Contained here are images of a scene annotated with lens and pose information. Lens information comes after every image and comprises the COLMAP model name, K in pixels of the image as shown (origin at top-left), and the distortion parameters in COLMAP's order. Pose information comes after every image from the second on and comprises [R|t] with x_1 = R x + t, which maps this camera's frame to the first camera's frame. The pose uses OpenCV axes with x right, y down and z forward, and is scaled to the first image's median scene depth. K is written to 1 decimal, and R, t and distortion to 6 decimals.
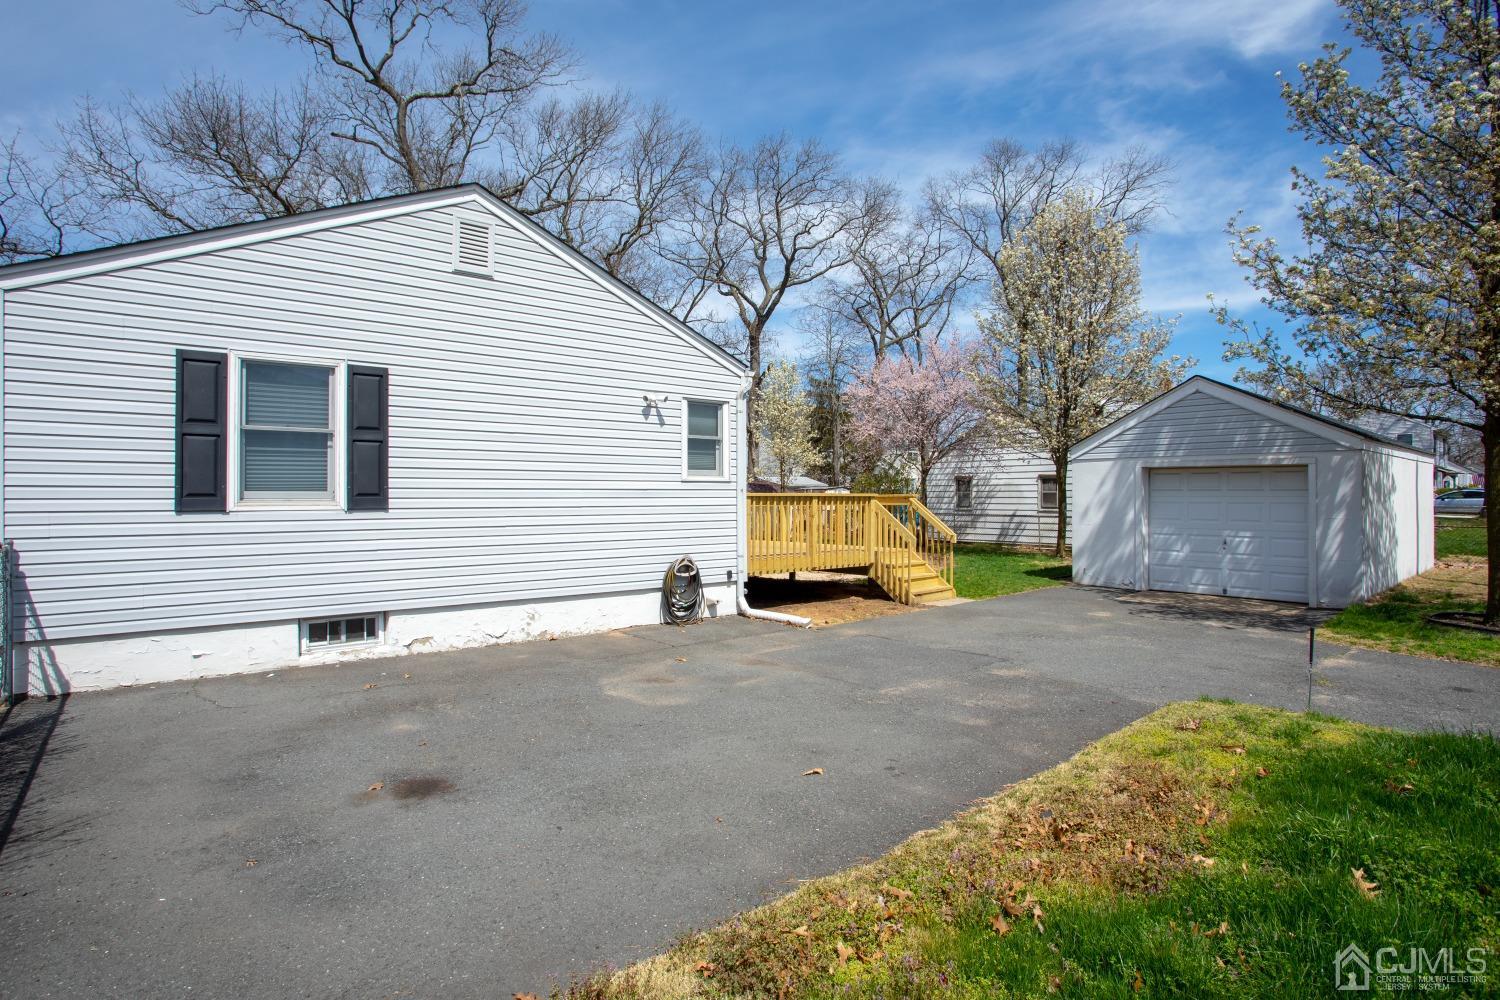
lens RADIAL K [[738.4, 0, 750.0], [0, 738.4, 500.0], [0, 0, 1]] dist [-0.036254, 0.000327]
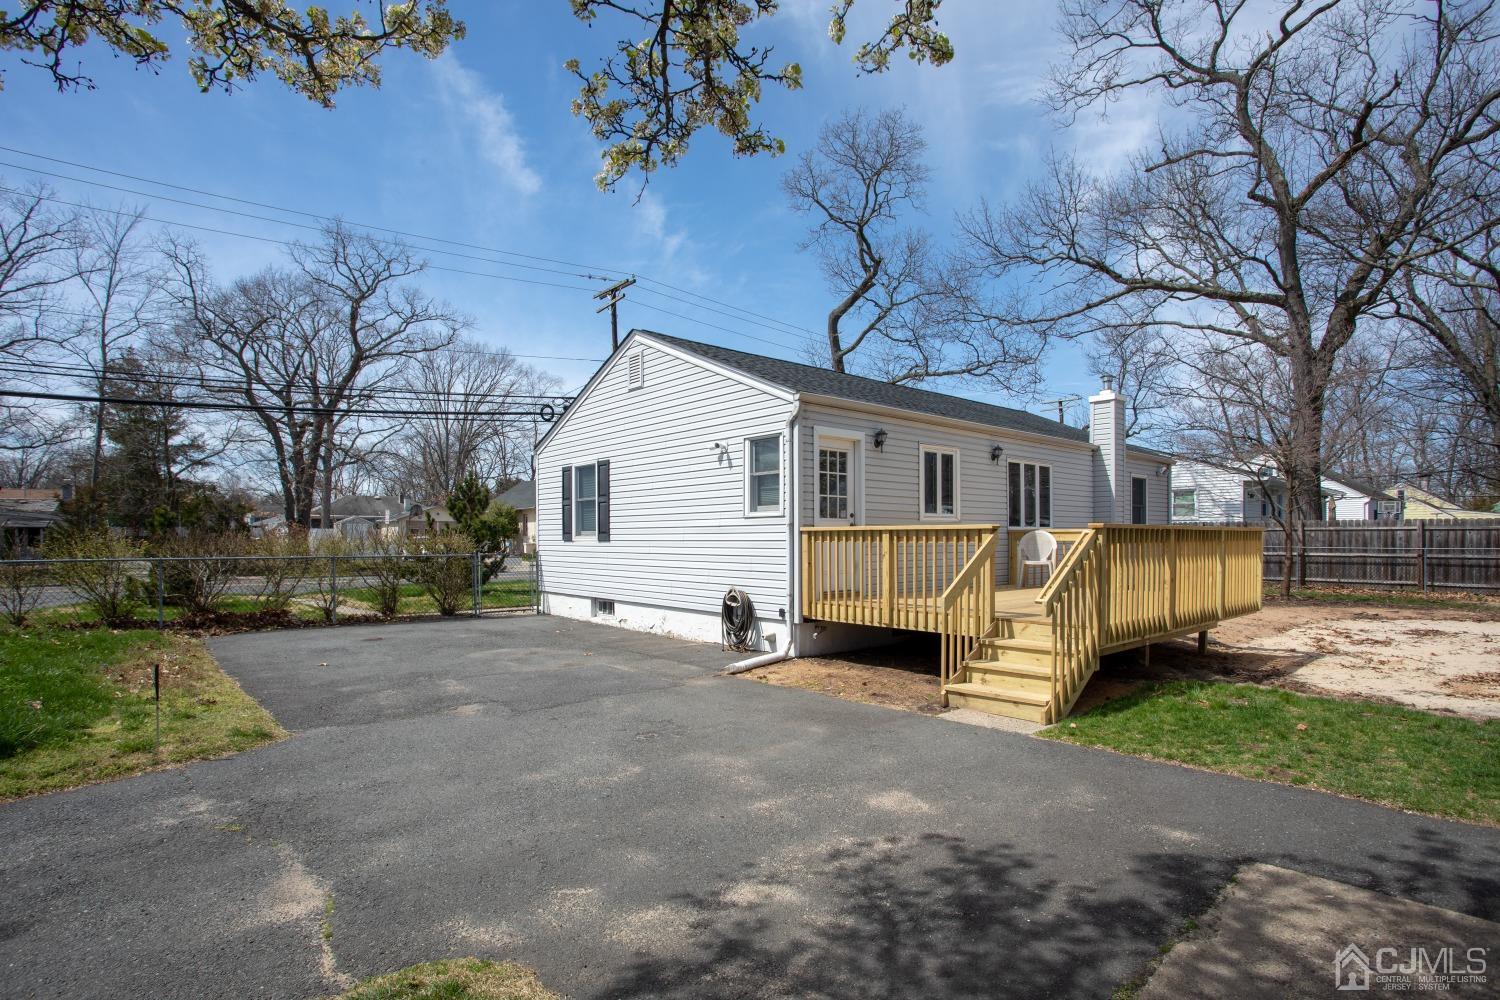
lens RADIAL K [[747.2, 0, 756.0], [0, 747.2, 566.3], [0, 0, 1]] dist [-0.049363, 0.020177]
pose [[0.049541, 0.036587, -0.998102, 0.999615], [-0.004205, 0.999328, 0.036423, 0.005309], [0.998763, 0.002393, 0.049661, 0.975078]]
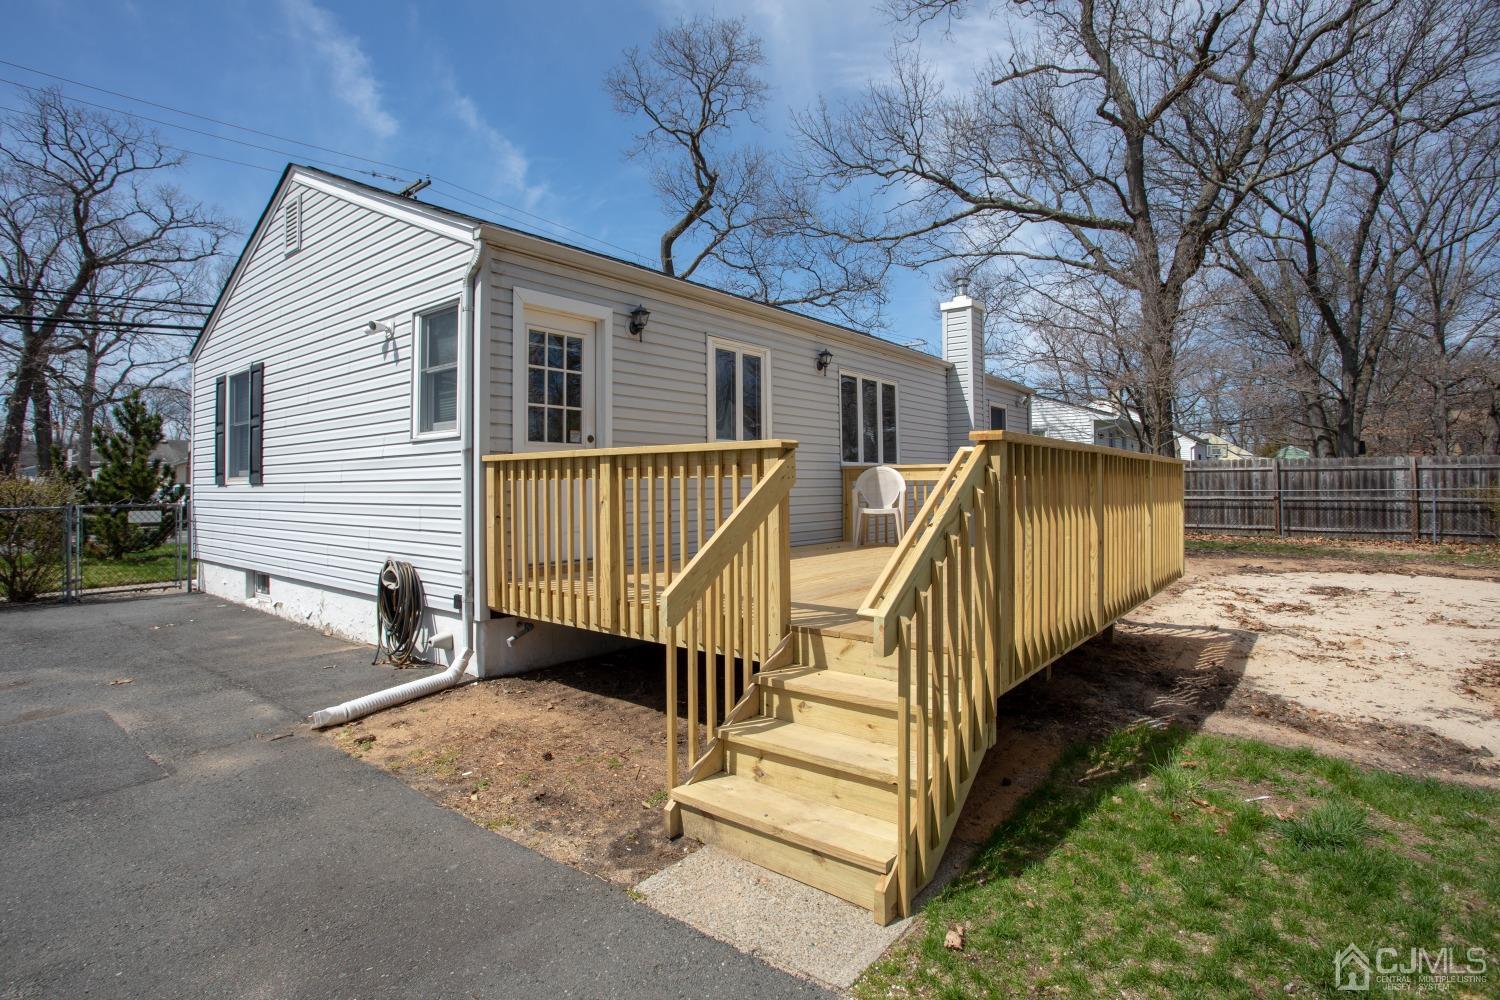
lens RADIAL K [[738.4, 0, 750.0], [0, 738.4, 500.0], [0, 0, 1]] dist [-0.036254, 0.000327]
pose [[0.226107, 0.016855, -0.973957, 0.609932], [-0.000227, 0.999851, 0.017250, 0.013747], [0.974102, -0.003679, 0.226077, 1.155212]]
